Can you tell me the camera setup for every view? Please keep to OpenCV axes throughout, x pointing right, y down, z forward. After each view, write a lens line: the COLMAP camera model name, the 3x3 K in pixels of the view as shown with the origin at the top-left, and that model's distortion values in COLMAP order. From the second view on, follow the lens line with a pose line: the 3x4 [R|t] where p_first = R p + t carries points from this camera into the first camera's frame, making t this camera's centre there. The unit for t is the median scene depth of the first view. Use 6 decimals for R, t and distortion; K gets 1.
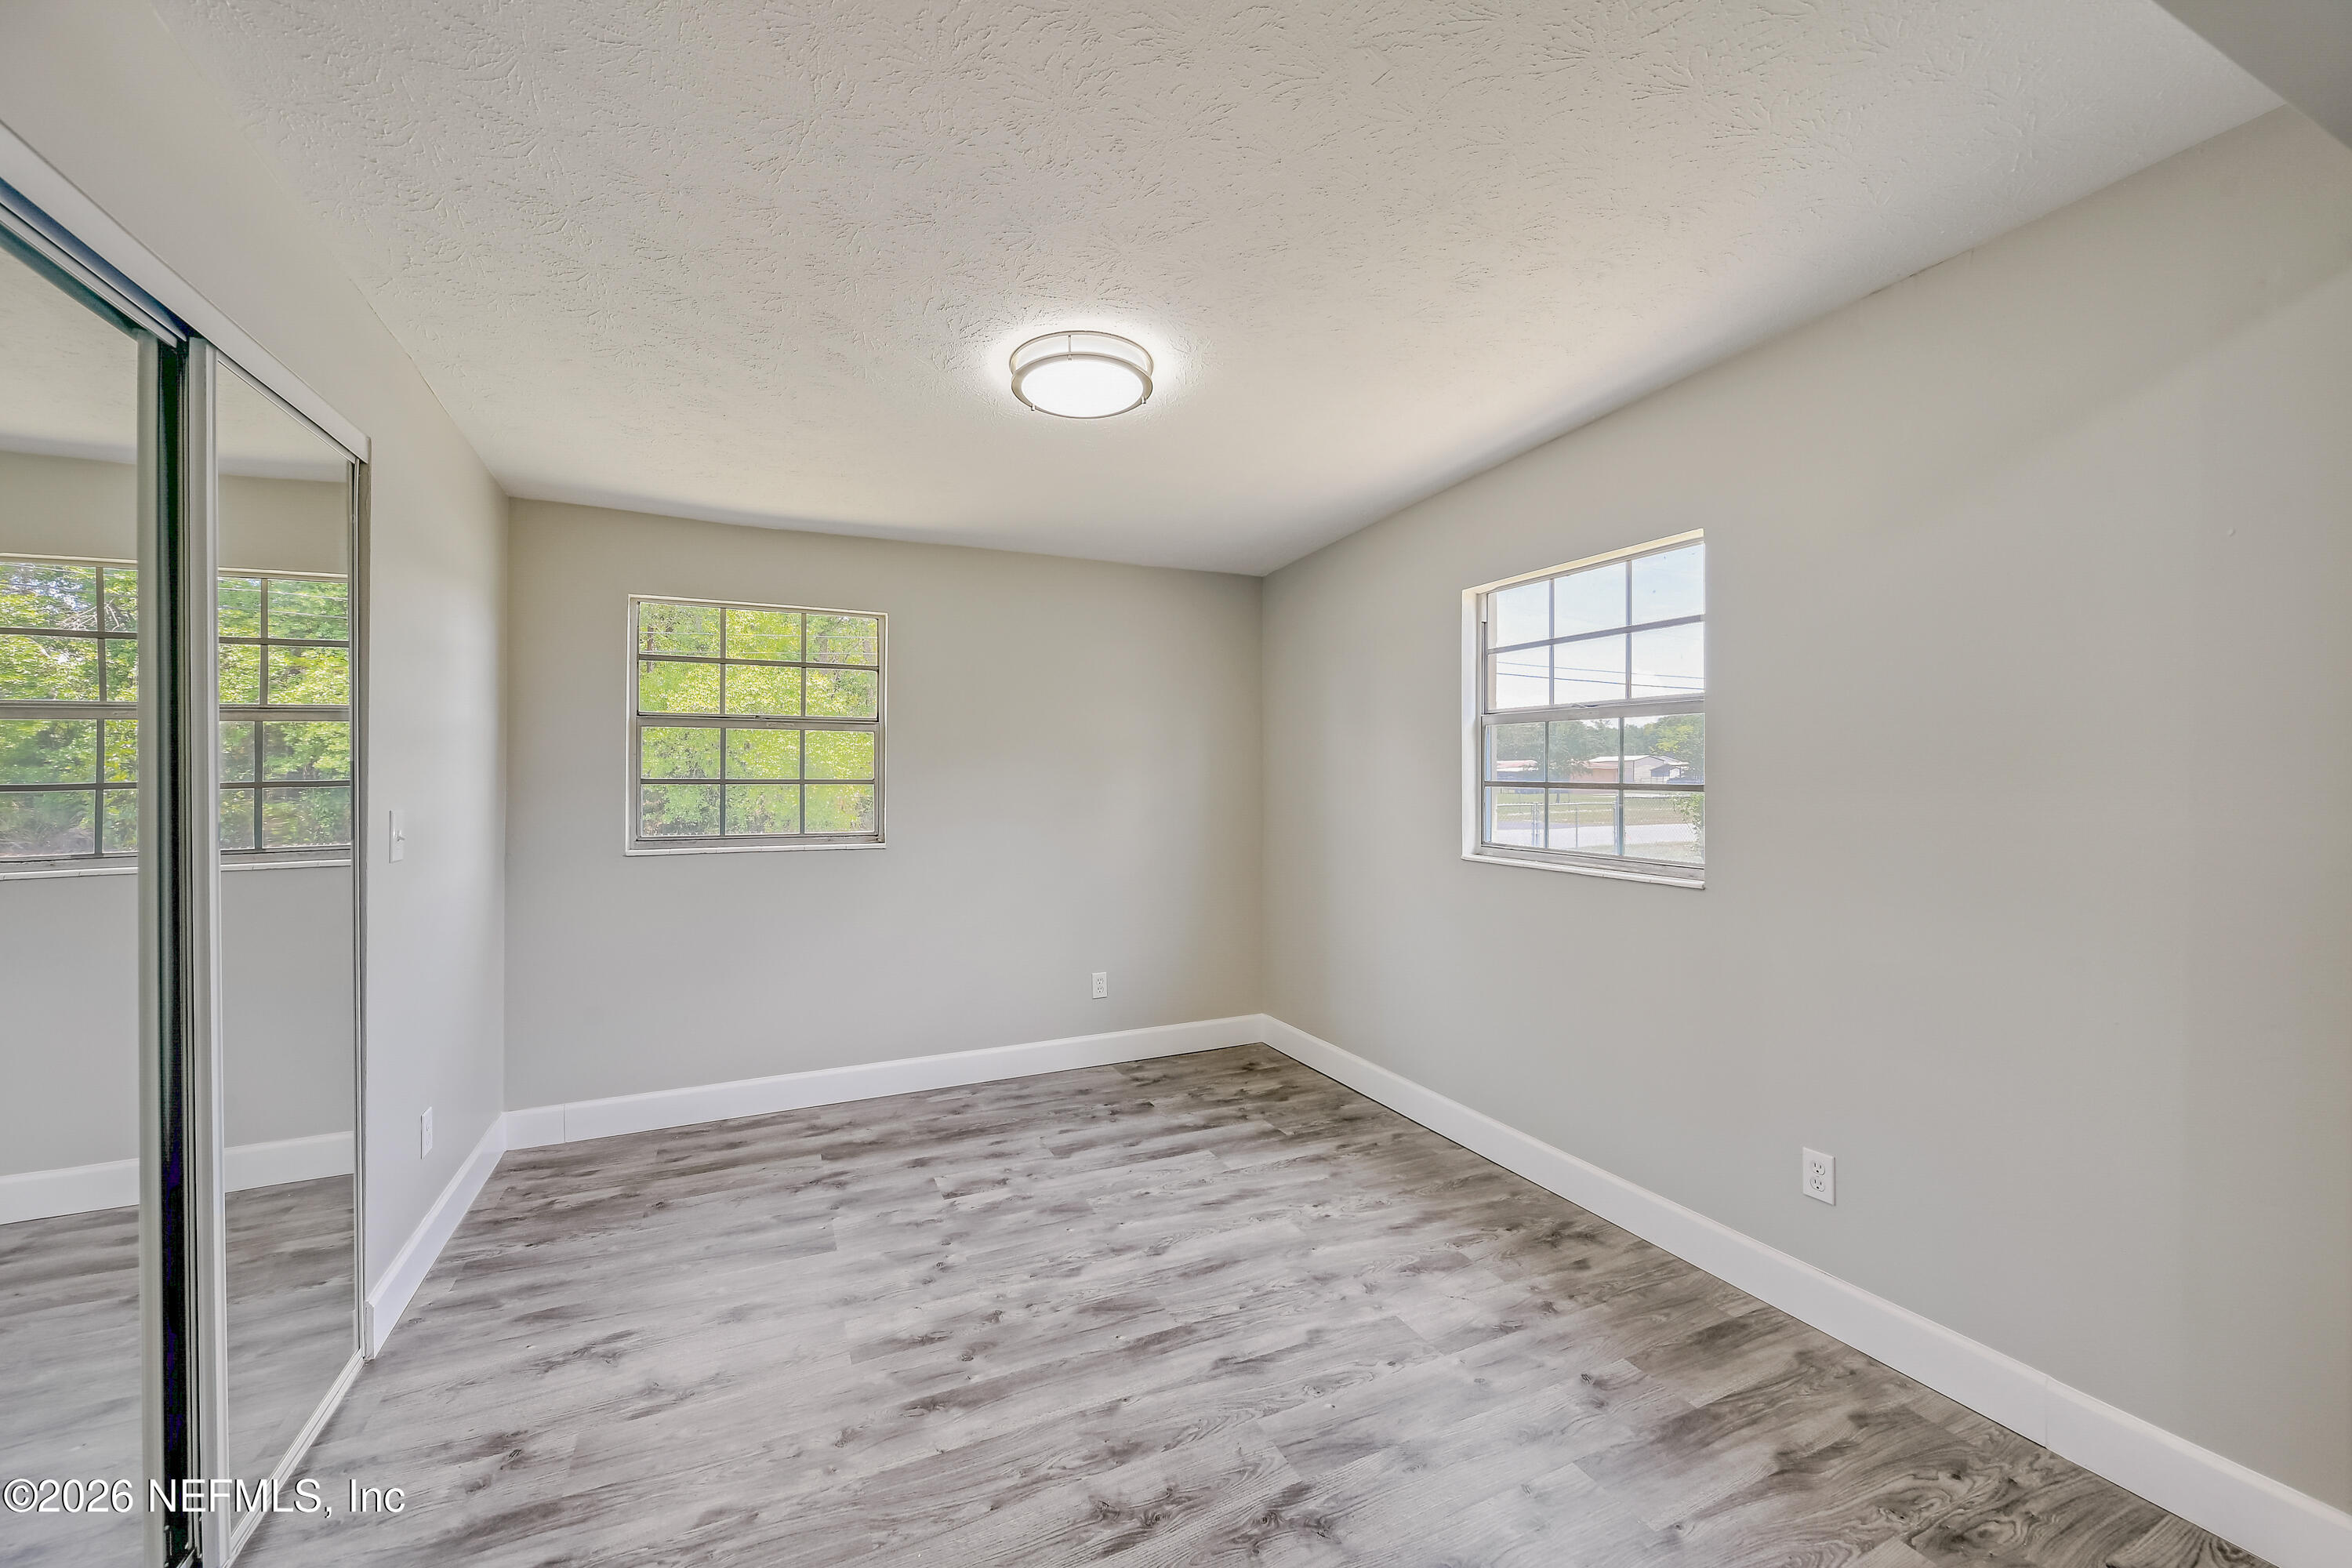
lens RADIAL K [[932.6, 0, 1169.3], [0, 932.6, 757.6], [0, 0, 1]] dist [-0.000656, -0.000104]
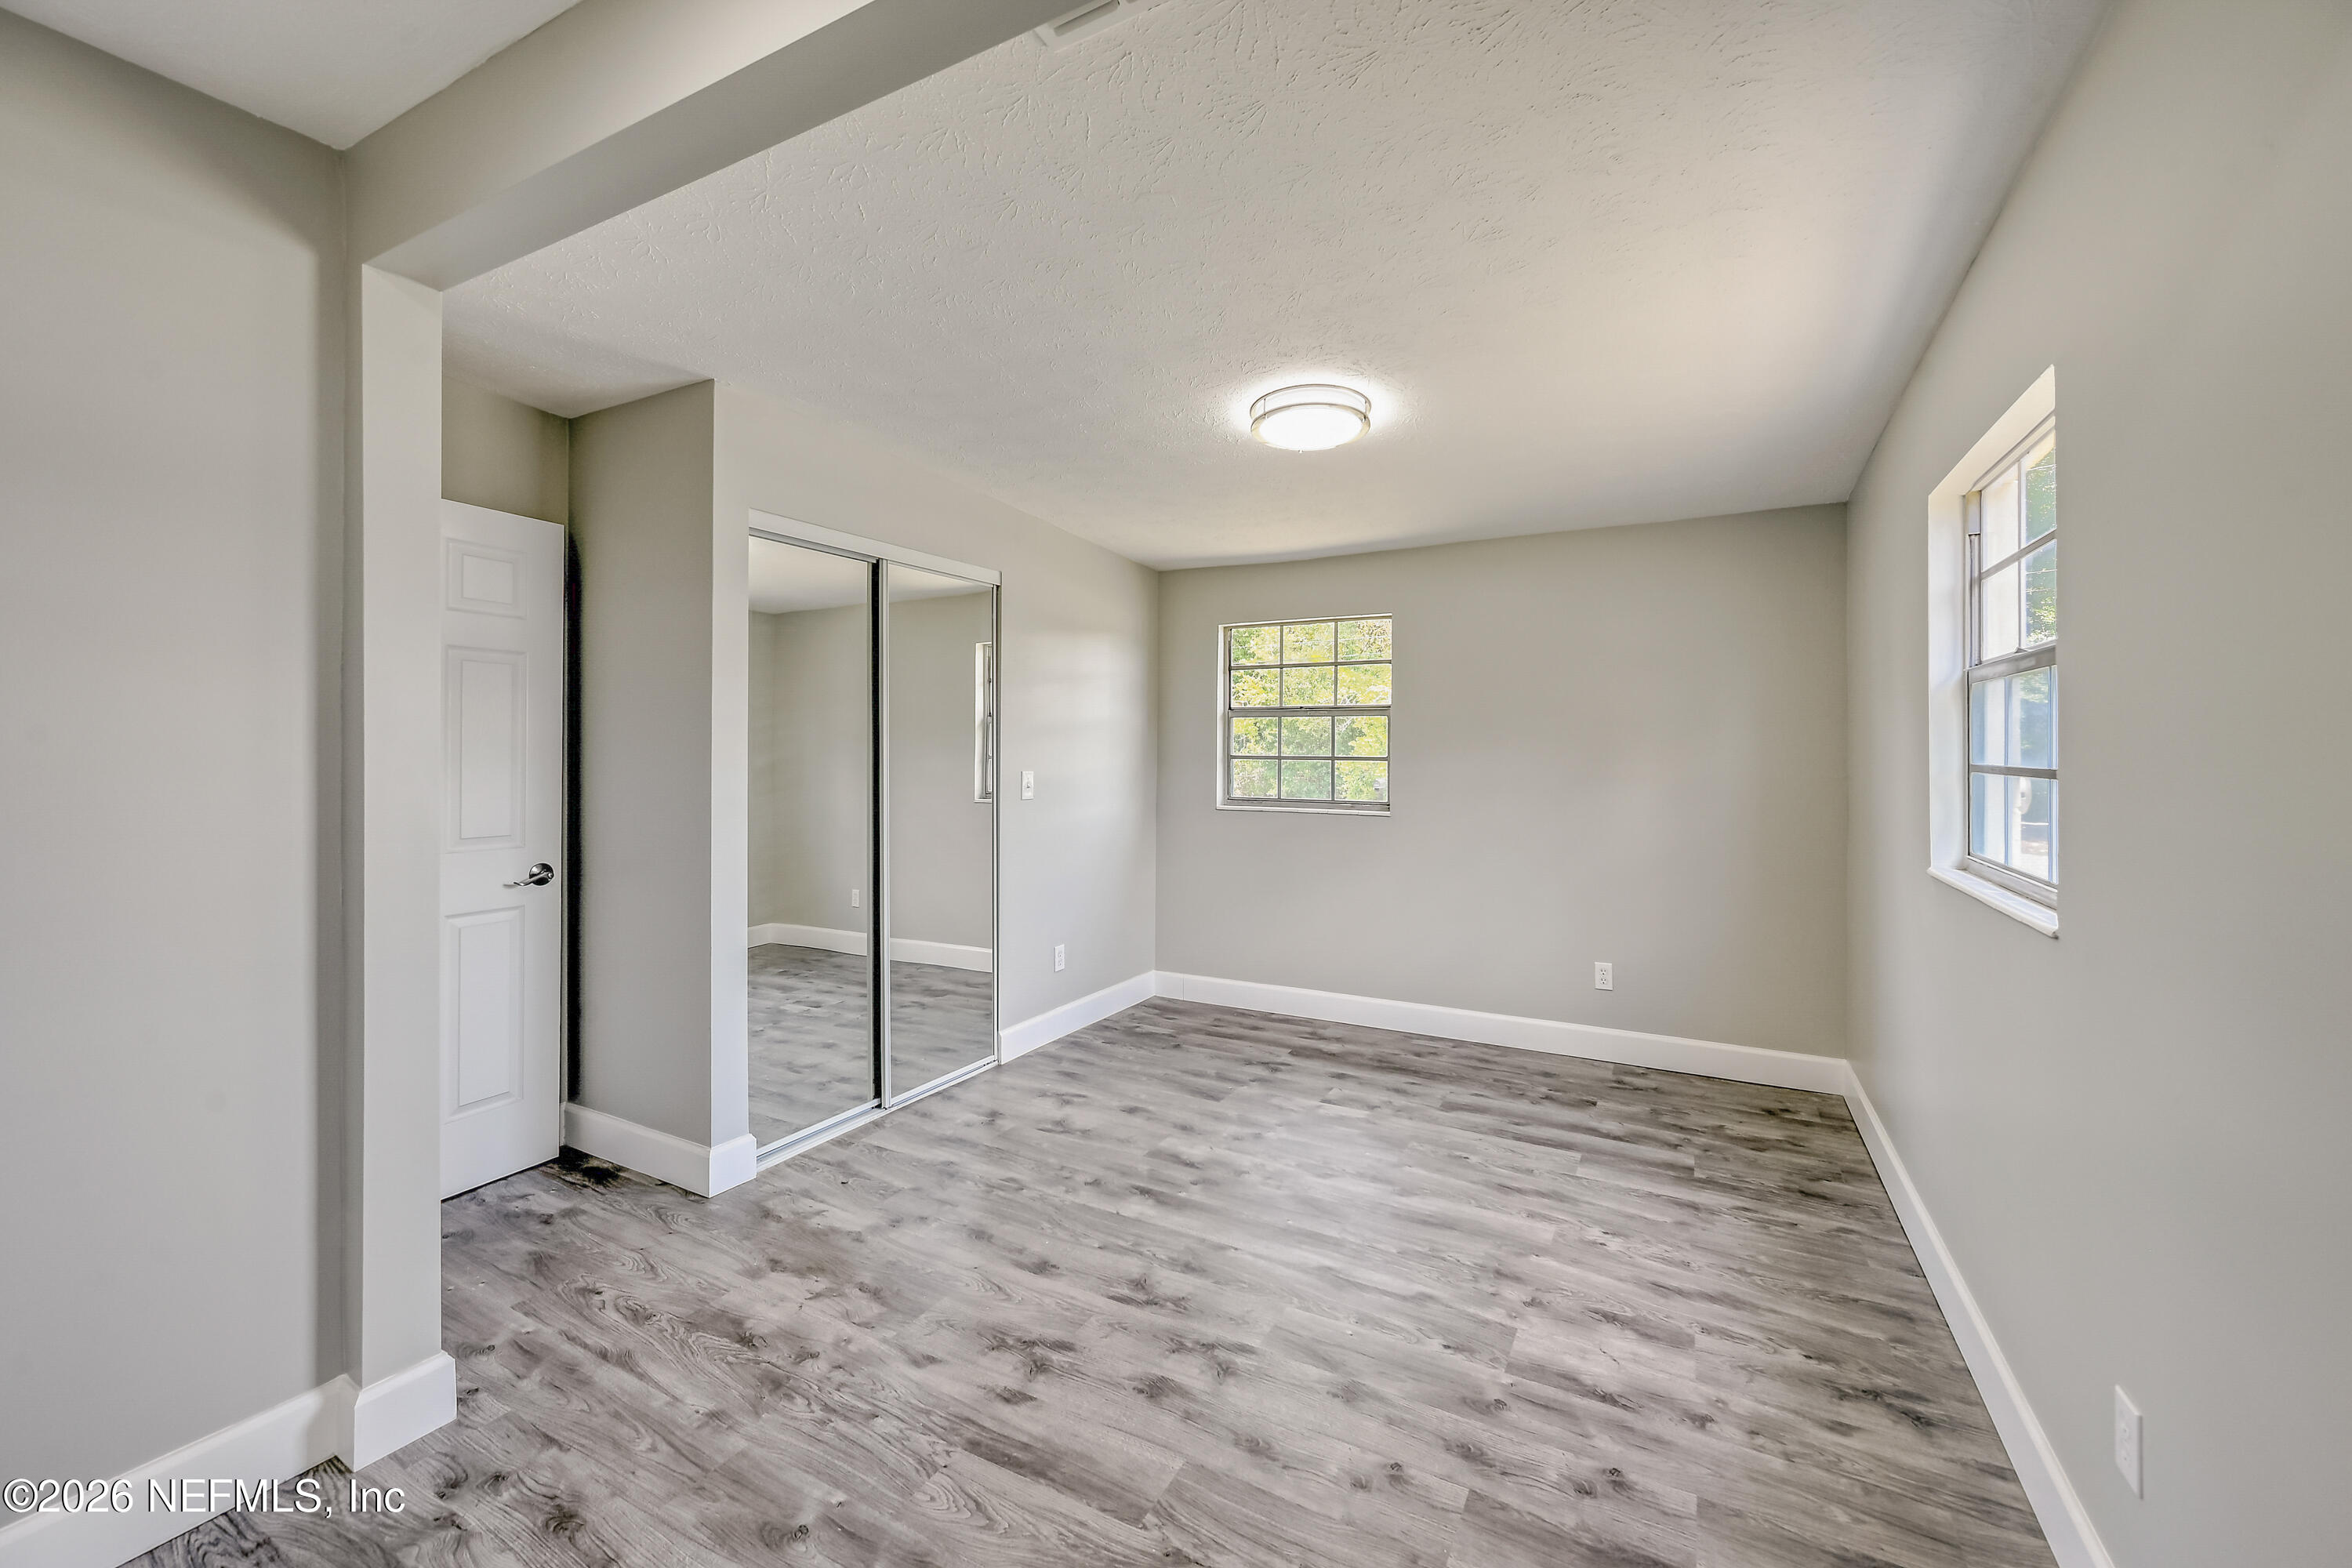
lens RADIAL K [[932.6, 0, 1173.8], [0, 932.6, 730.8], [0, 0, 1]] dist [-0.000656, -0.000104]
pose [[0.588234, -0.016414, -0.808524, 0.747786], [0.011141, 0.999864, -0.012193, 0.002814], [0.808614, -0.001835, 0.588337, 0.154429]]
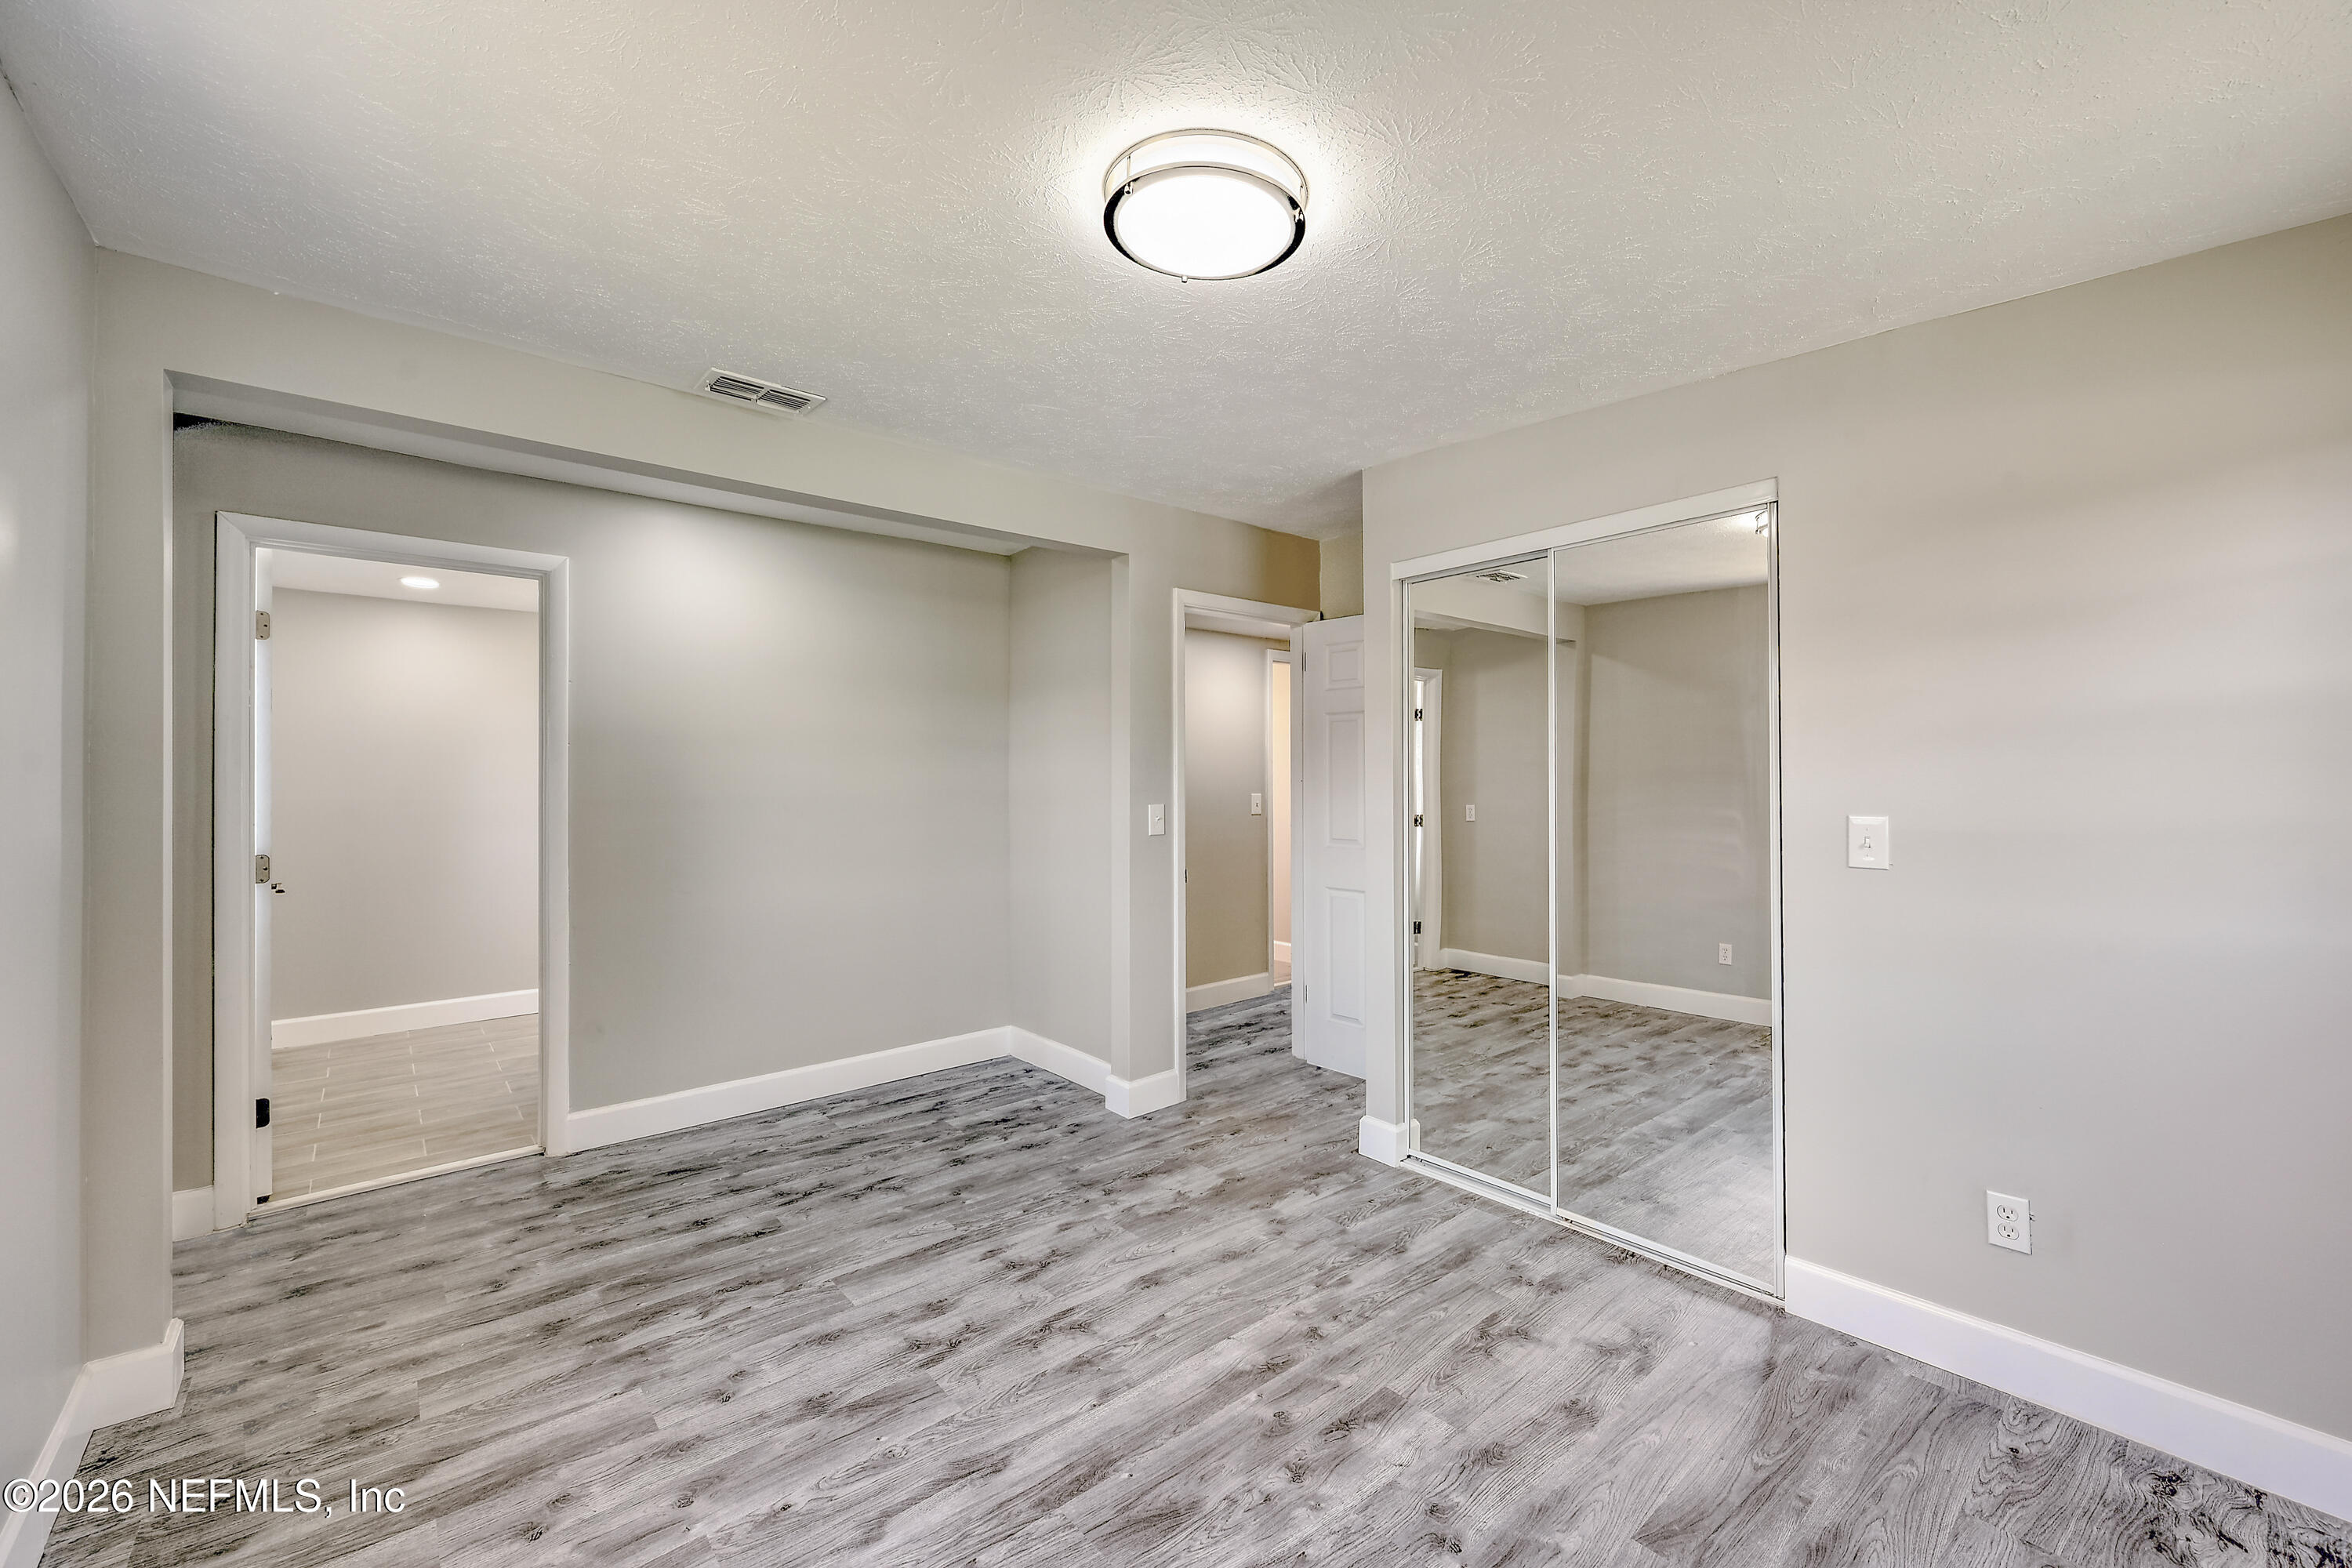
lens RADIAL K [[932.6, 0, 1179.3], [0, 932.6, 775.3], [0, 0, 1]] dist [-0.000656, -0.000104]
pose [[-0.961481, 0.003369, -0.274851, 0.110542], [0.009289, 0.999752, -0.020240, 0.027376], [0.274715, -0.022014, -0.961274, 1.603621]]
